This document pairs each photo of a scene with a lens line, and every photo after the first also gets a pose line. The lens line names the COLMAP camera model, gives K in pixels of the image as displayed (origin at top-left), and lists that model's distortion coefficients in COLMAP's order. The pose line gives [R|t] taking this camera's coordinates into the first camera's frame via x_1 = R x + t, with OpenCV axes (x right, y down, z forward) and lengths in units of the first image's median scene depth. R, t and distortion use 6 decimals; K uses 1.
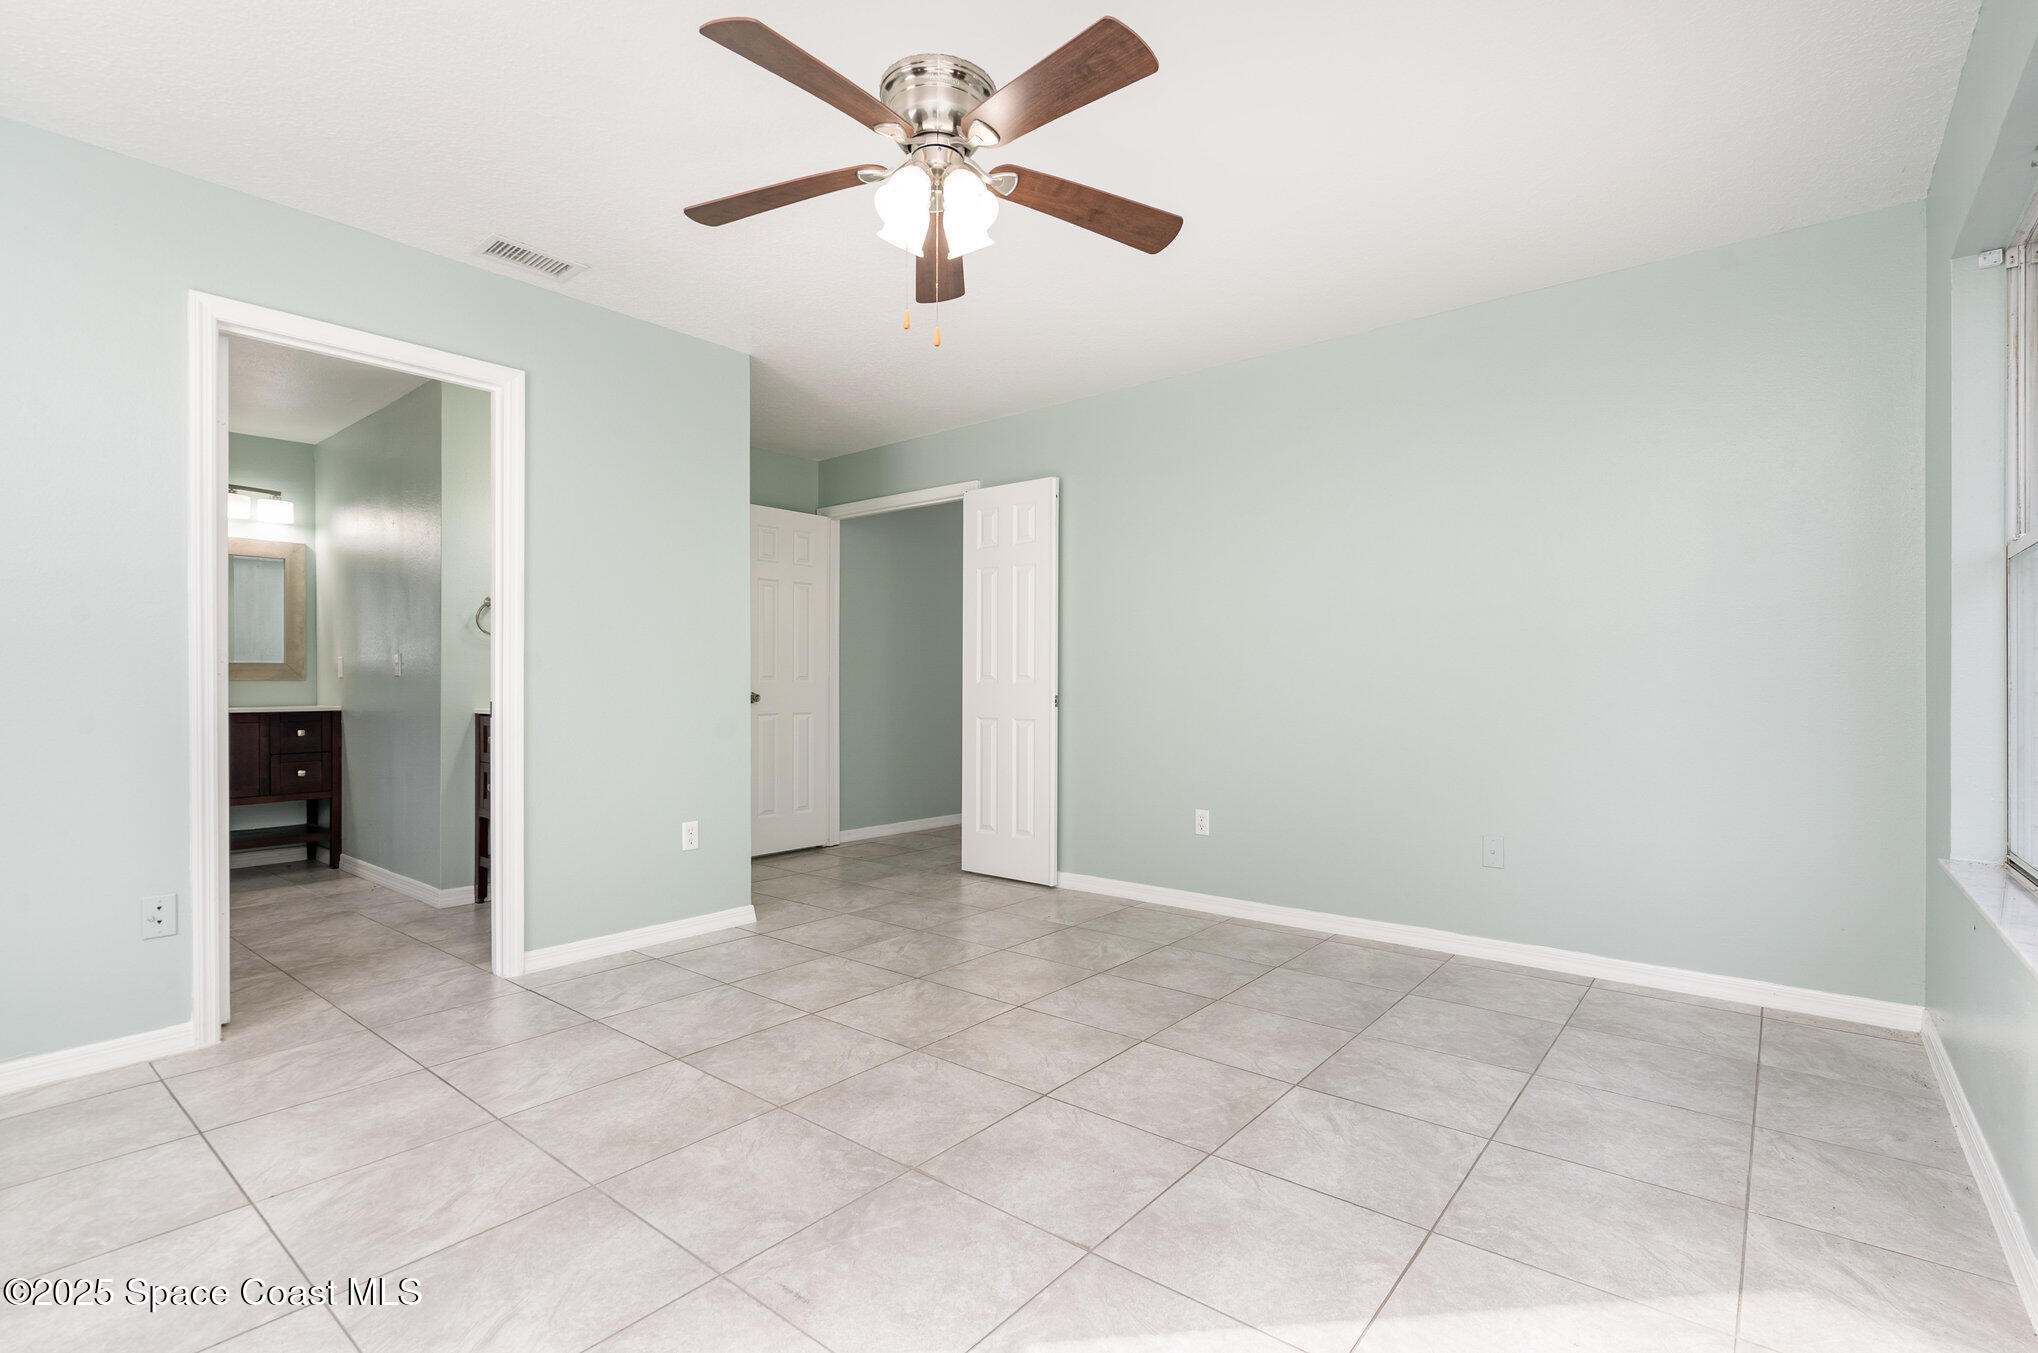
lens RADIAL K [[932.1, 0, 1021.4], [0, 932.1, 683.4], [0, 0, 1]] dist [-0.003892, 0.000727]
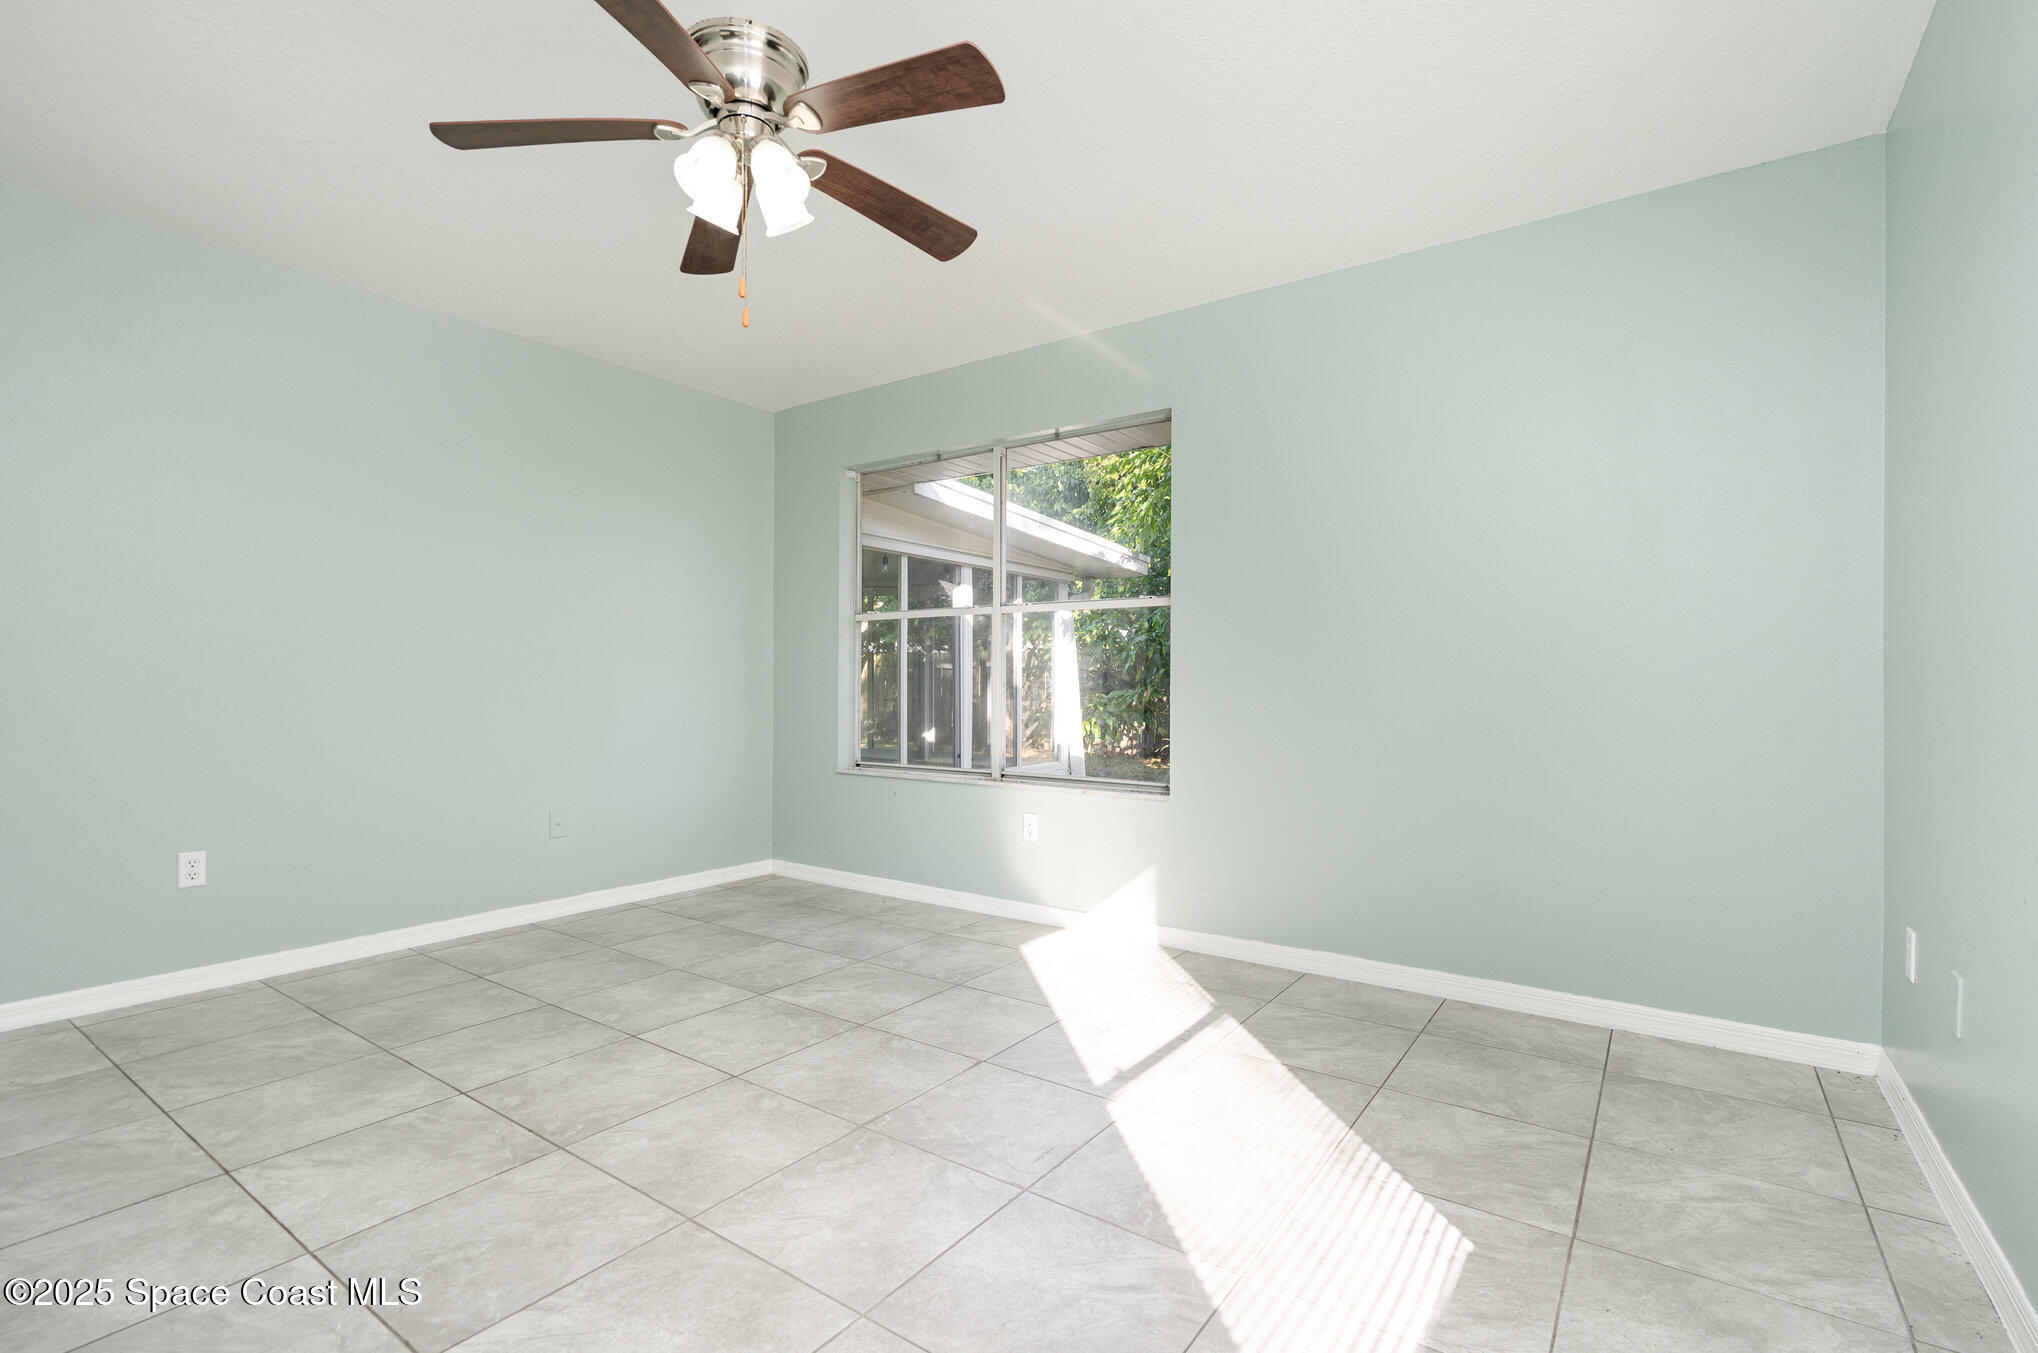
lens RADIAL K [[932.1, 0, 1018.7], [0, 932.1, 675.5], [0, 0, 1]] dist [-0.003892, 0.000727]
pose [[-0.063190, 0.007011, 0.997977, -0.774362], [-0.005899, 0.999955, -0.007399, 0.002479], [-0.997984, -0.006355, -0.063146, 0.568007]]
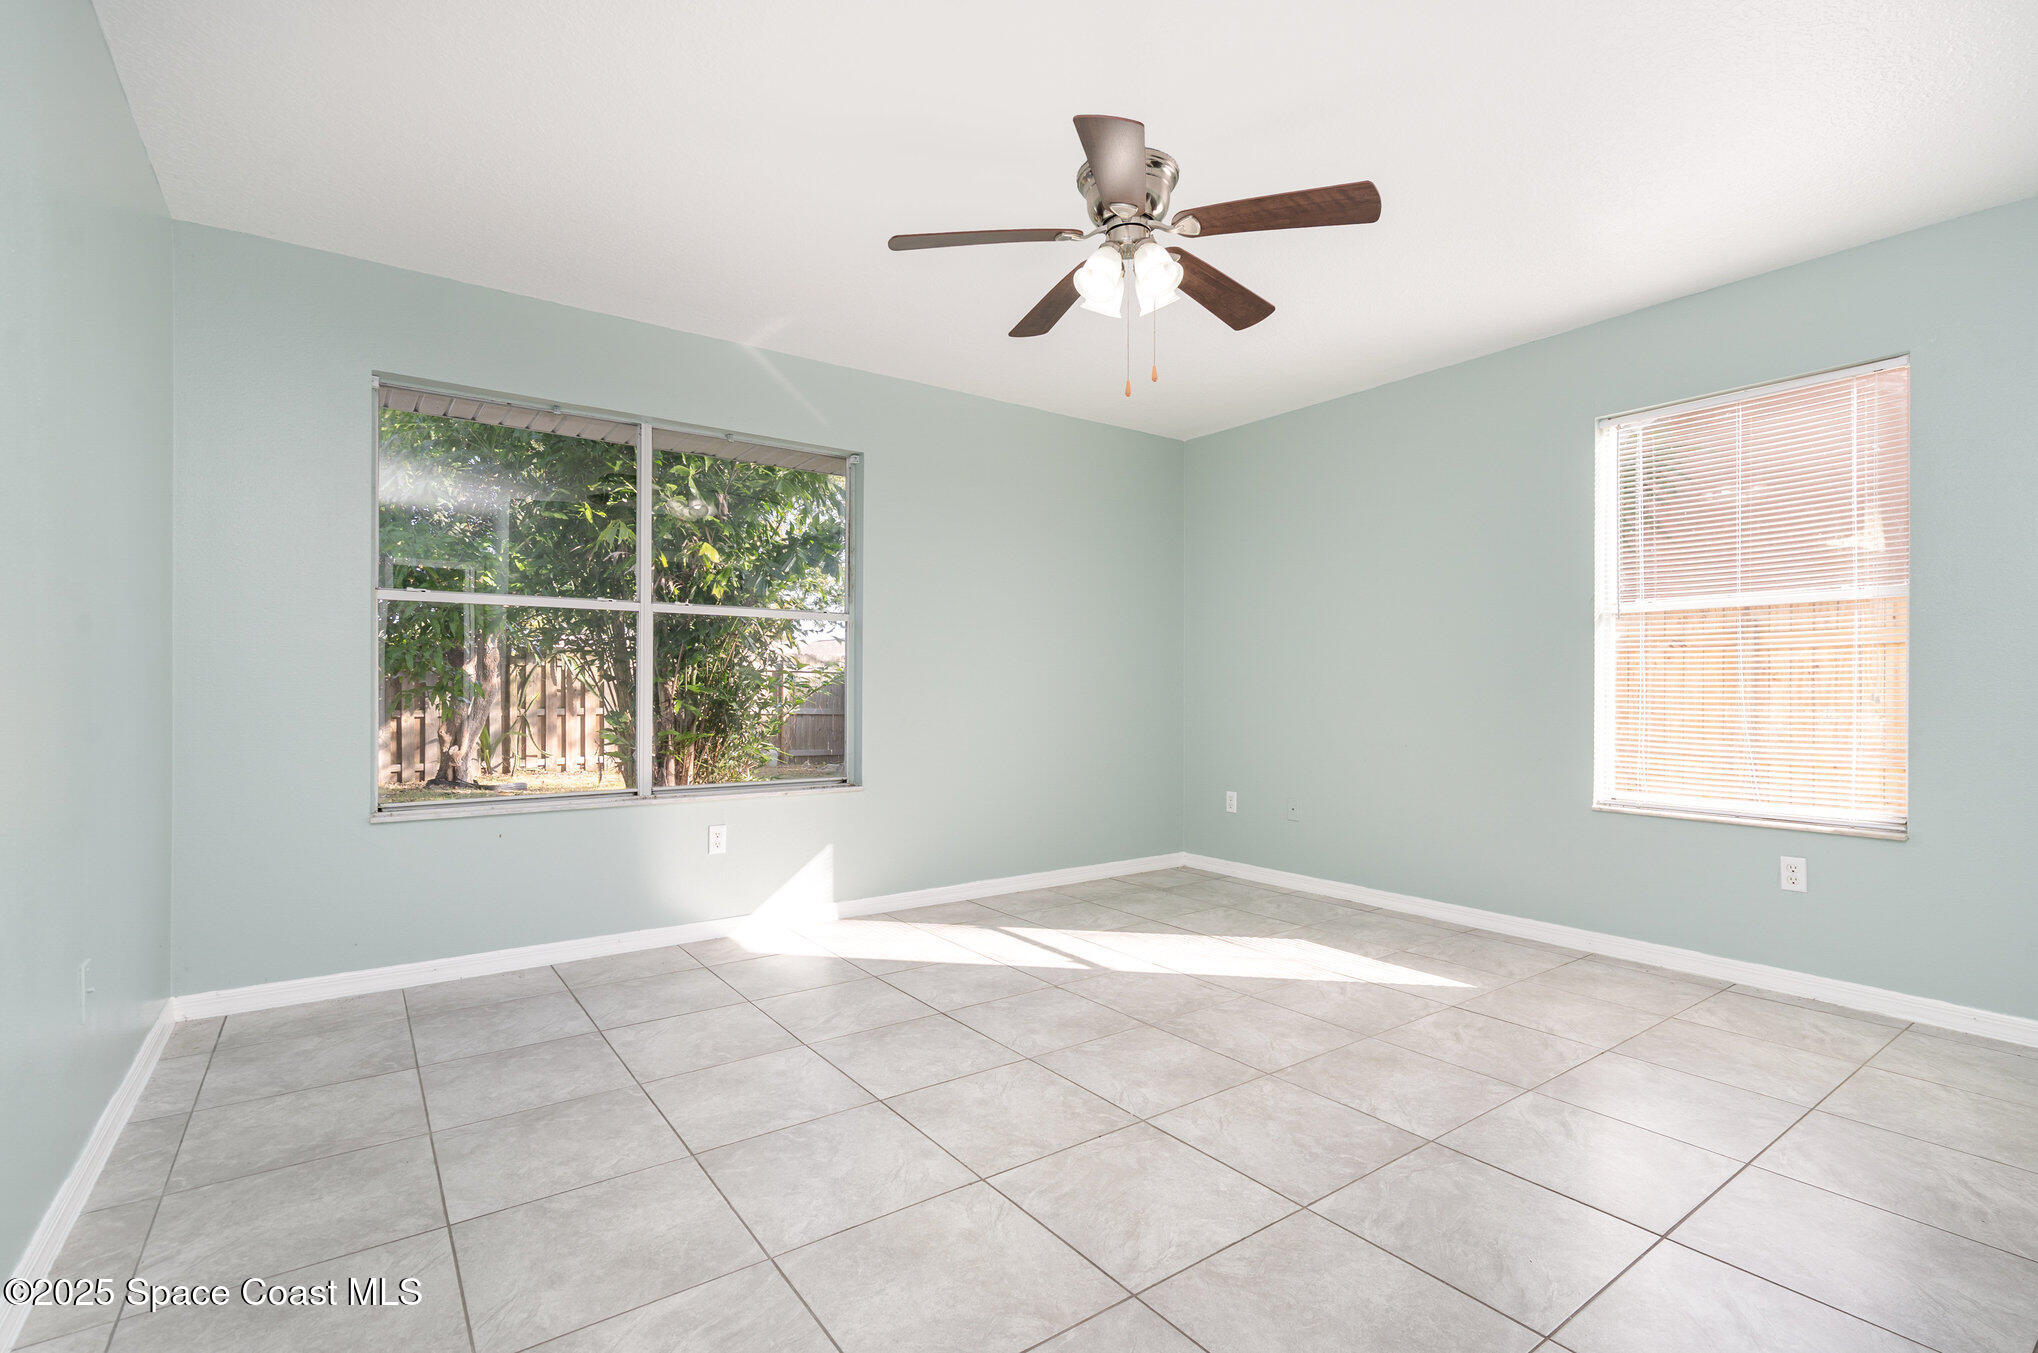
lens RADIAL K [[932.1, 0, 1012.4], [0, 932.1, 685.4], [0, 0, 1]] dist [-0.003892, 0.000727]
pose [[-0.964787, -0.001499, 0.263030, -0.187326], [-0.002731, 0.999987, -0.004320, 0.000746], [-0.263020, -0.004887, -0.964778, 1.568215]]
